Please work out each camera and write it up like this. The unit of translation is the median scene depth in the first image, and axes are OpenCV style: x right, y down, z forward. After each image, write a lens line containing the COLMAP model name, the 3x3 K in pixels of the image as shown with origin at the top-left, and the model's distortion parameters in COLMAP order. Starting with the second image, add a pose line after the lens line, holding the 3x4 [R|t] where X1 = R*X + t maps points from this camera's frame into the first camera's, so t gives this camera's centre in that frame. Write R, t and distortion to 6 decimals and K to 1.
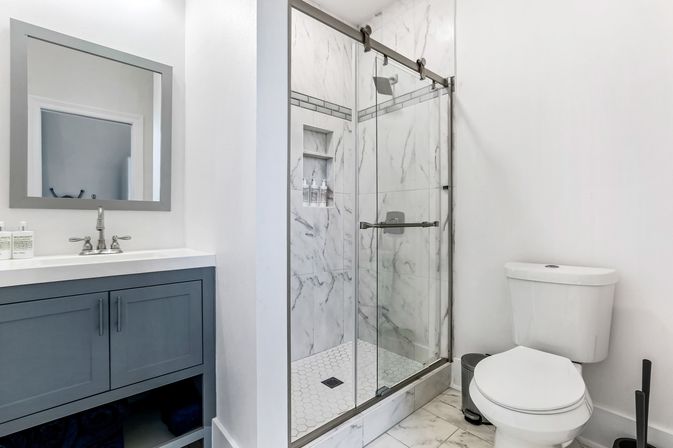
lens RADIAL K [[314.3, 0, 339.5], [0, 314.3, 219.9], [0, 0, 1]] dist [-0.001484, 0.000737]
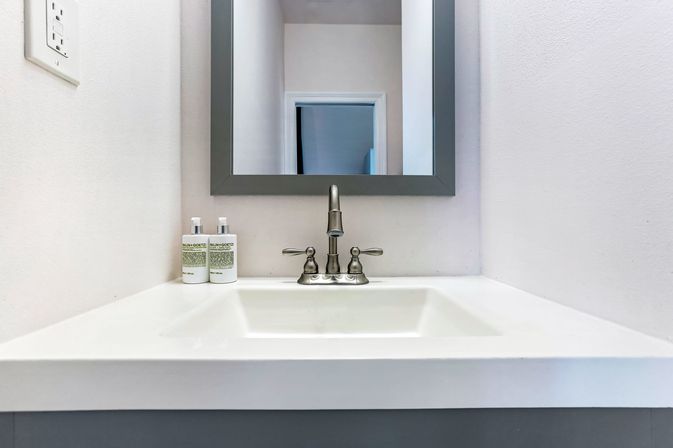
lens RADIAL K [[314.3, 0, 334.4], [0, 314.3, 224.4], [0, 0, 1]] dist [-0.001484, 0.000737]
pose [[0.763085, -0.002182, -0.646295, -0.466864], [0.009260, 0.999929, 0.007557, 0.014561], [0.646232, -0.011751, 0.763051, 0.667458]]
